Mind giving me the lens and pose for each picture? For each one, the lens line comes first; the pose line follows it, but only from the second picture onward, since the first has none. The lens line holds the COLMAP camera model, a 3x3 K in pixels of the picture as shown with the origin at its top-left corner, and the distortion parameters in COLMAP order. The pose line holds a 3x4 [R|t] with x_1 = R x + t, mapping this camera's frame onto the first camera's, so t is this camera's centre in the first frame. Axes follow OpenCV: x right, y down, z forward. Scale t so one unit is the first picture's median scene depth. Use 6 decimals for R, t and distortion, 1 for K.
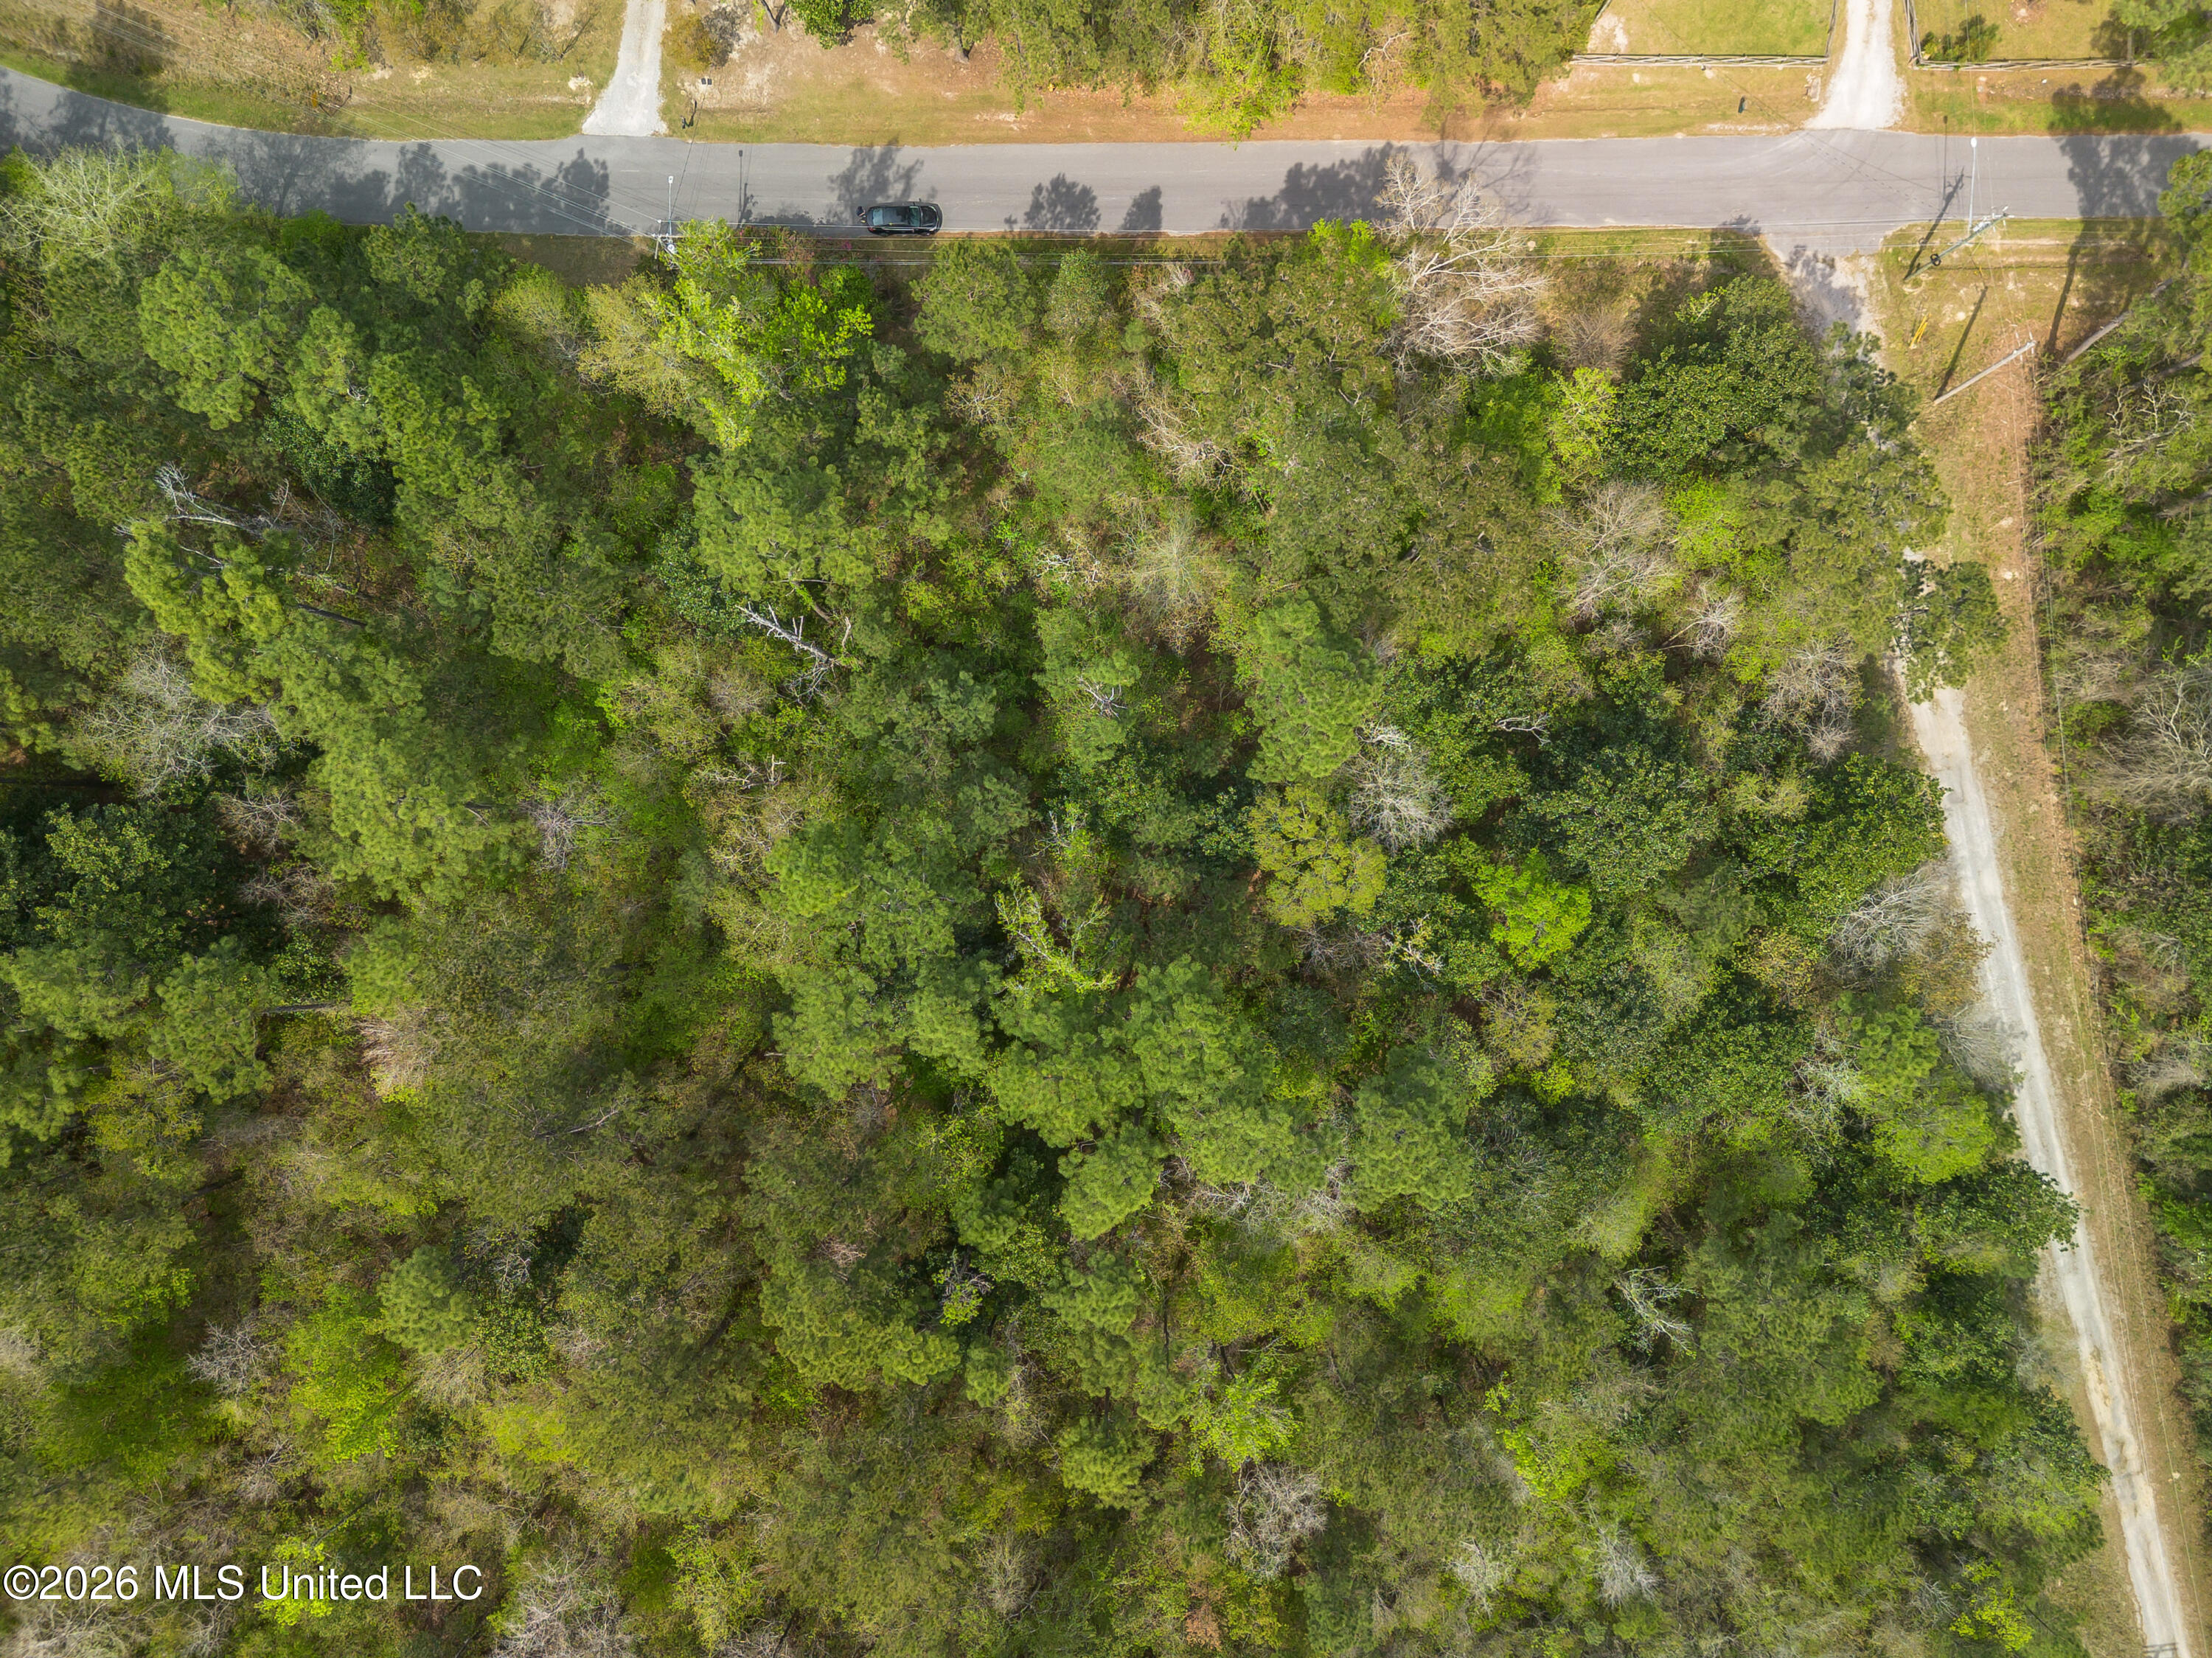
lens RADIAL K [[1562.9, 0, 1097.9], [0, 1562.9, 844.2], [0, 0, 1]] dist [0.058668, -0.048435]
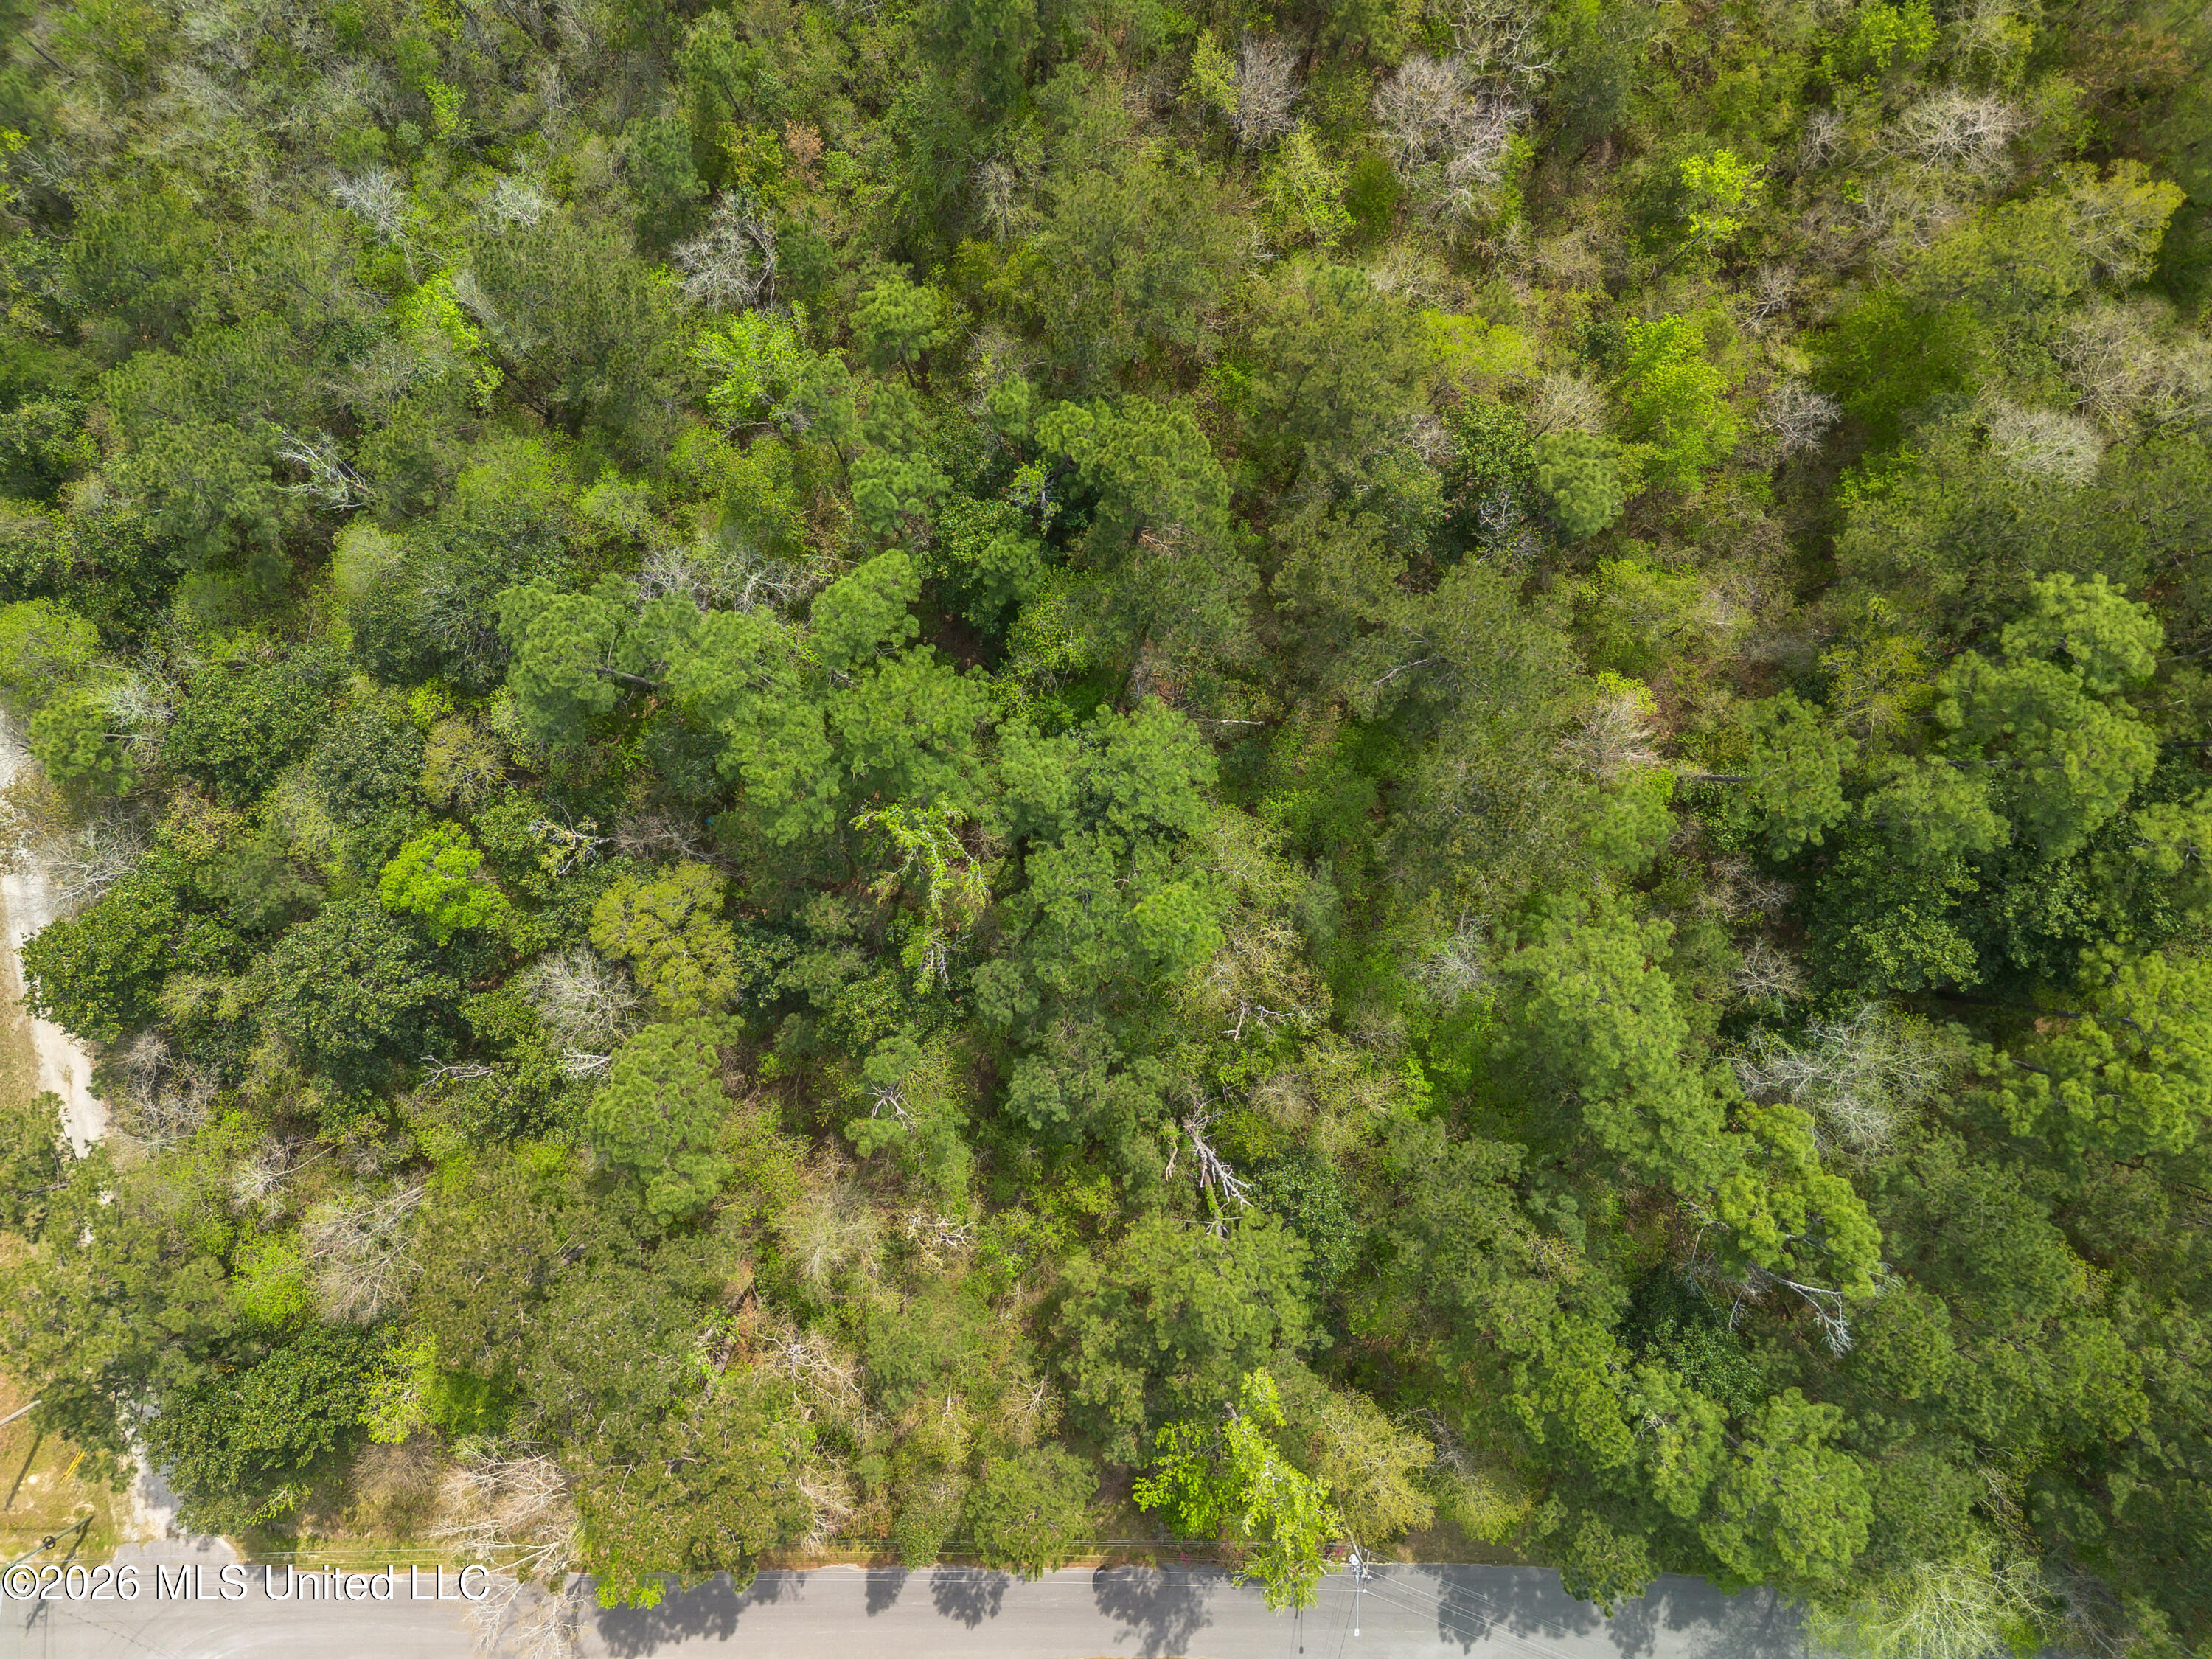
lens RADIAL K [[1563.0, 0, 1198.2], [0, 1563.0, 773.8], [0, 0, 1]] dist [0.058668, -0.048435]
pose [[-0.999996, -0.001022, 0.002736, -0.184687], [0.001065, -0.999875, 0.015765, 0.091274], [0.002720, 0.015768, 0.999872, 0.029287]]
